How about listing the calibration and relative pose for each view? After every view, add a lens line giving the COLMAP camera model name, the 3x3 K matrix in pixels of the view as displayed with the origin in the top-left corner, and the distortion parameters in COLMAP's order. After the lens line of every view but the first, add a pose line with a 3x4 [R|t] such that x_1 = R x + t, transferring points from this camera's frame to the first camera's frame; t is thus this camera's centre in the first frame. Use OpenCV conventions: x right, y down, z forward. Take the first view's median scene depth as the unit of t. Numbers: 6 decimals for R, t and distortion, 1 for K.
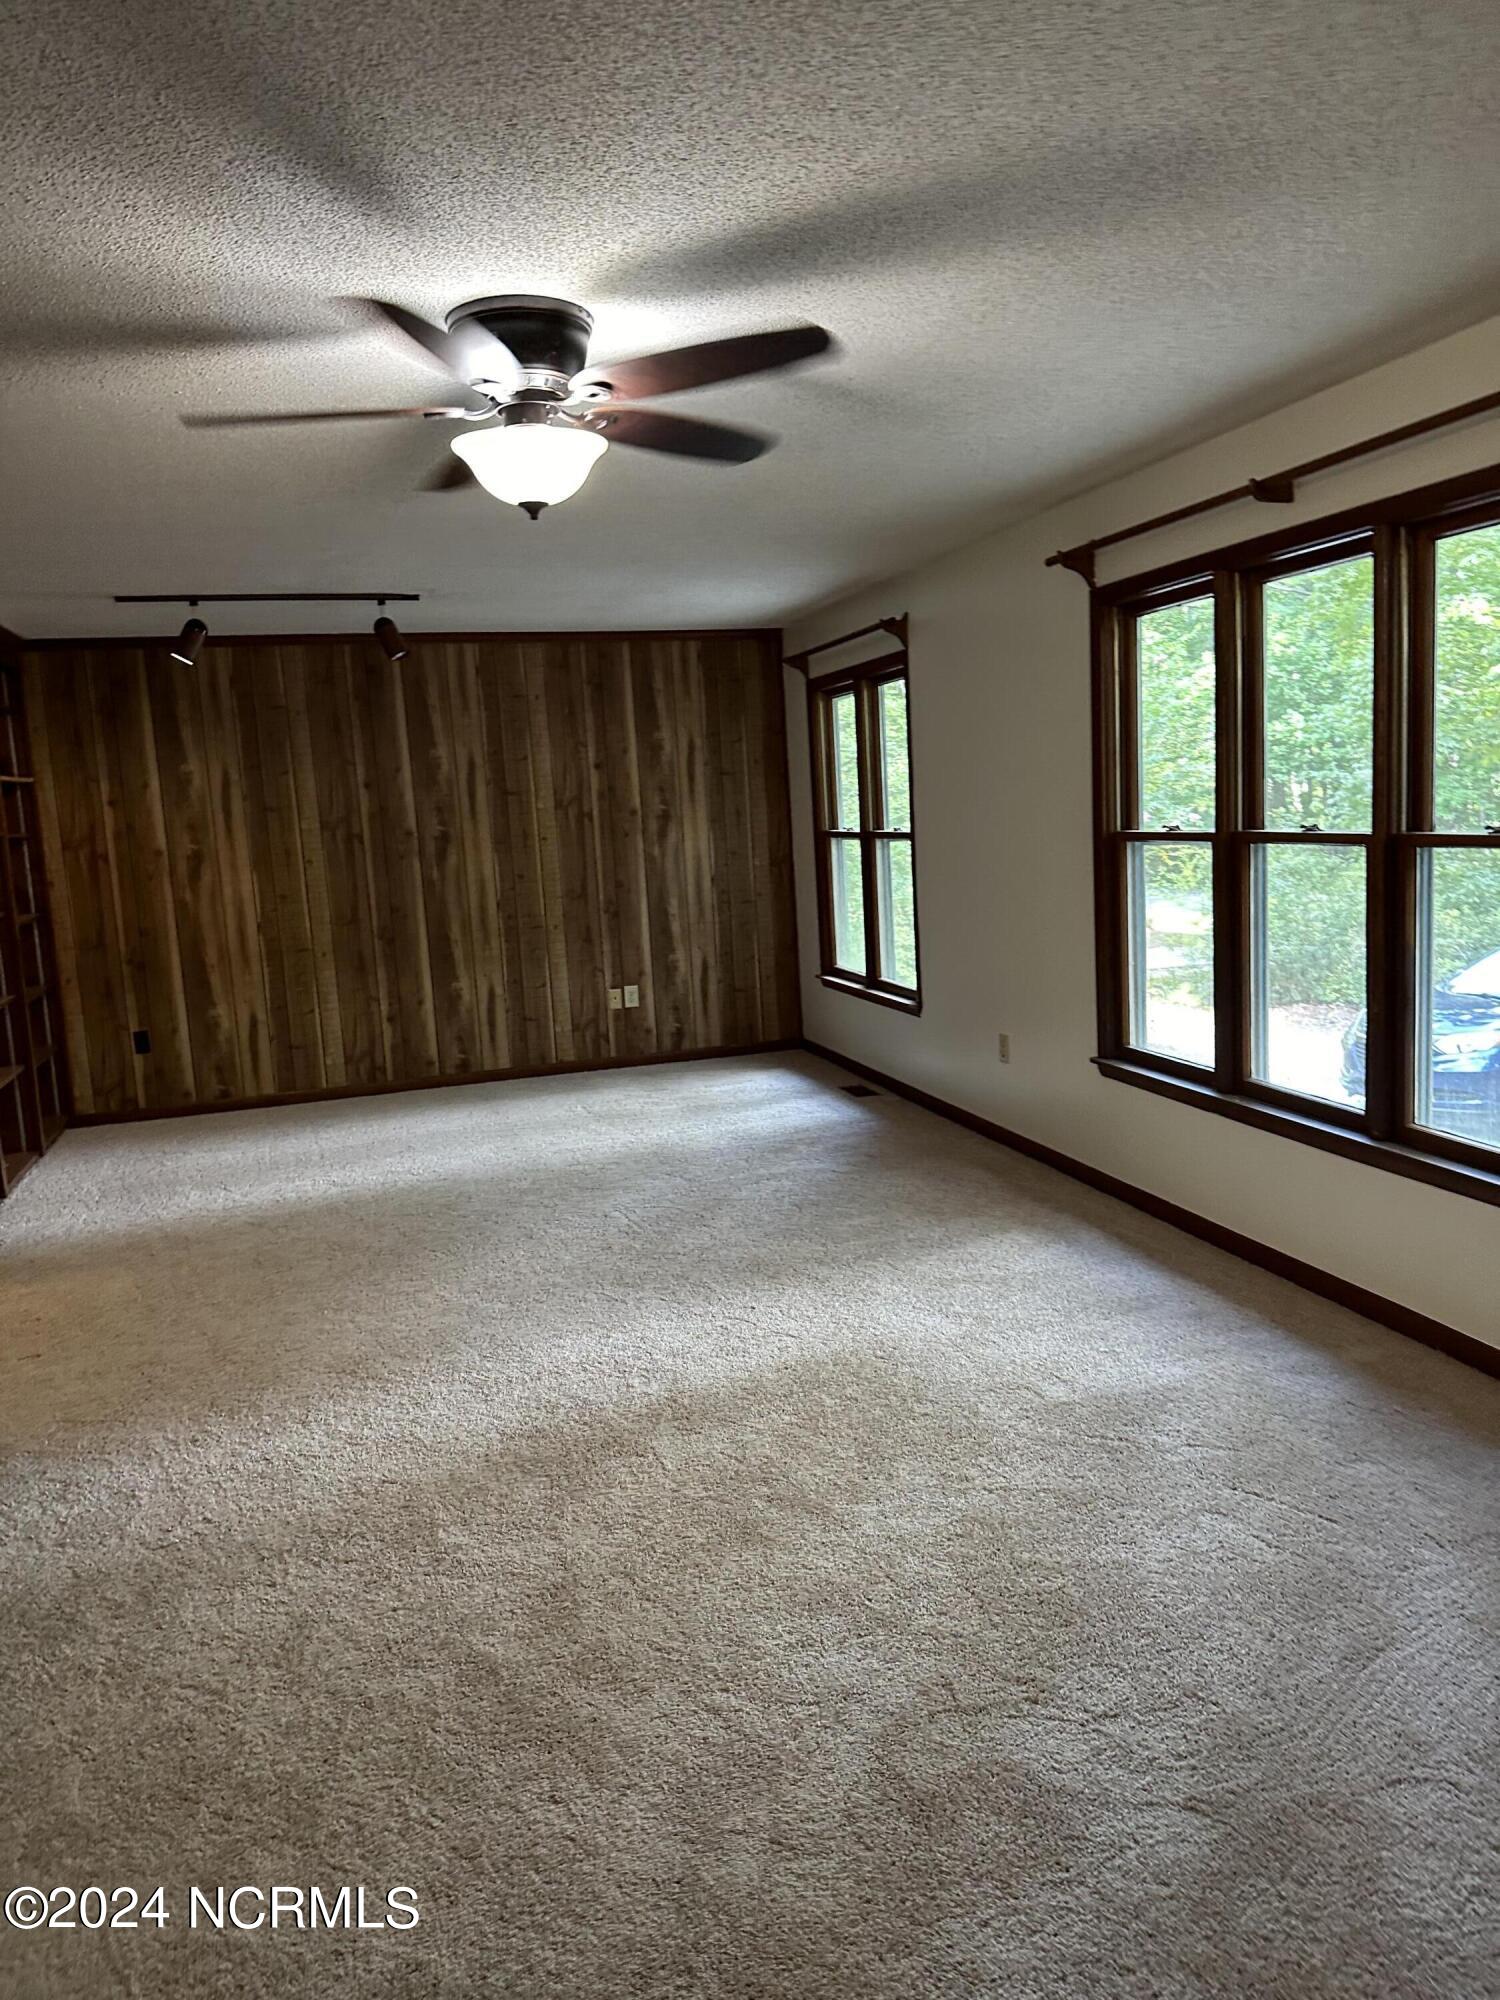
lens RADIAL K [[1406.8, 0, 750.0], [0, 1406.8, 1000.0], [0, 0, 1]] dist [-0.001510, -0.003618]
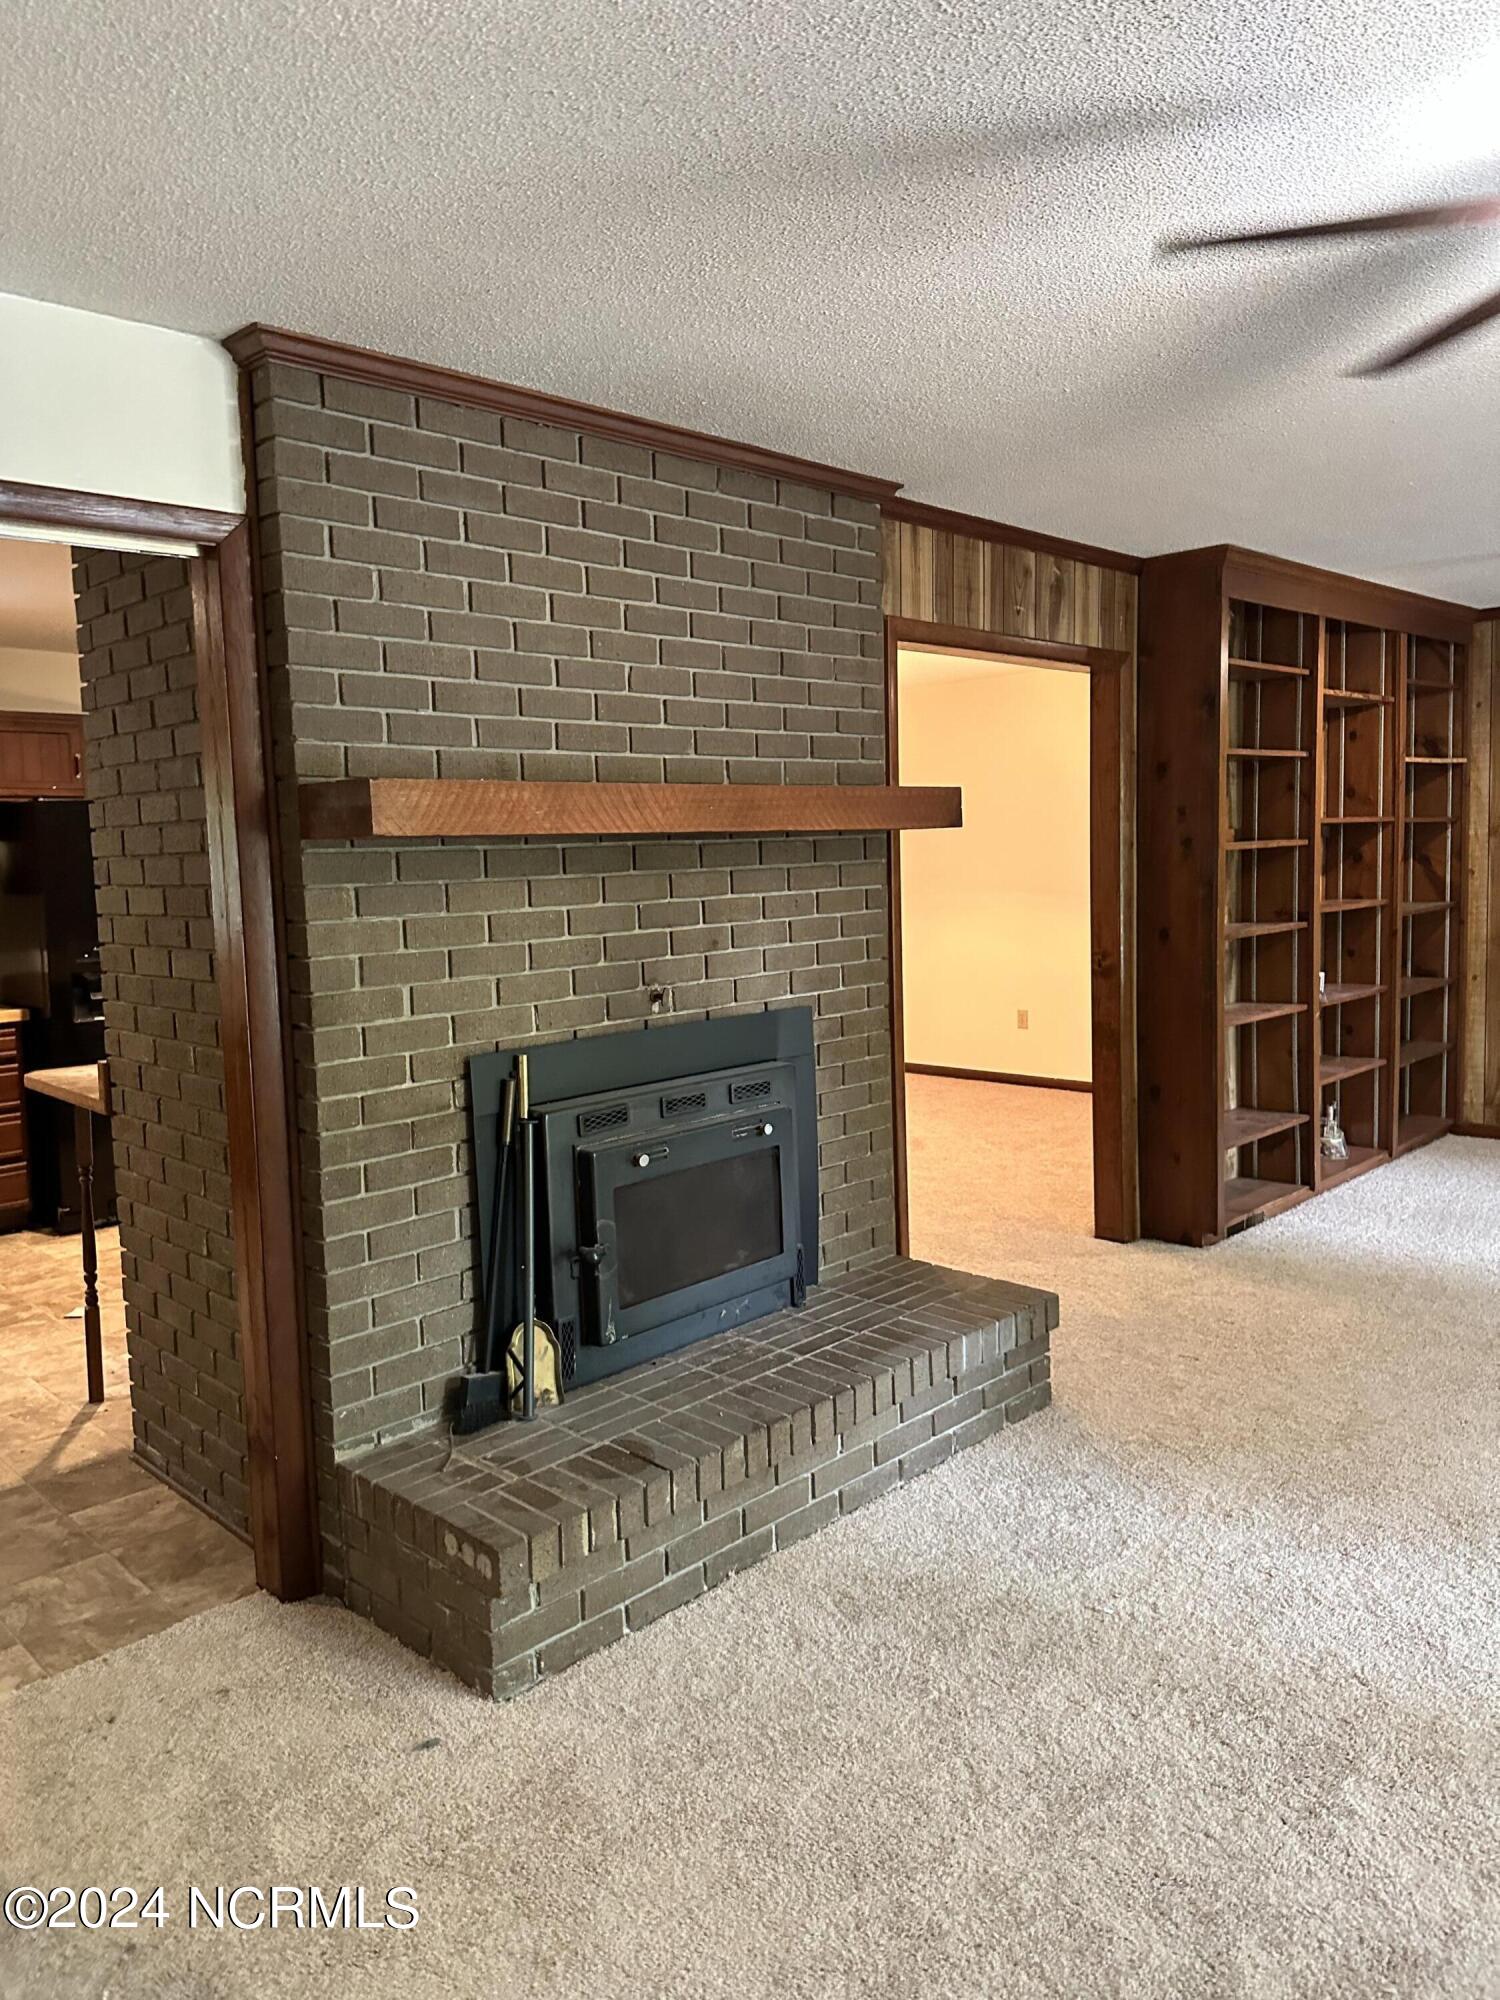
lens RADIAL K [[1406.8, 0, 750.0], [0, 1406.8, 1000.0], [0, 0, 1]] dist [-0.001510, -0.003618]
pose [[0.478521, 0.136954, -0.867330, 0.196137], [-0.119439, 0.988733, 0.090227, -0.055641], [0.869915, 0.060417, 0.489487, 0.294695]]
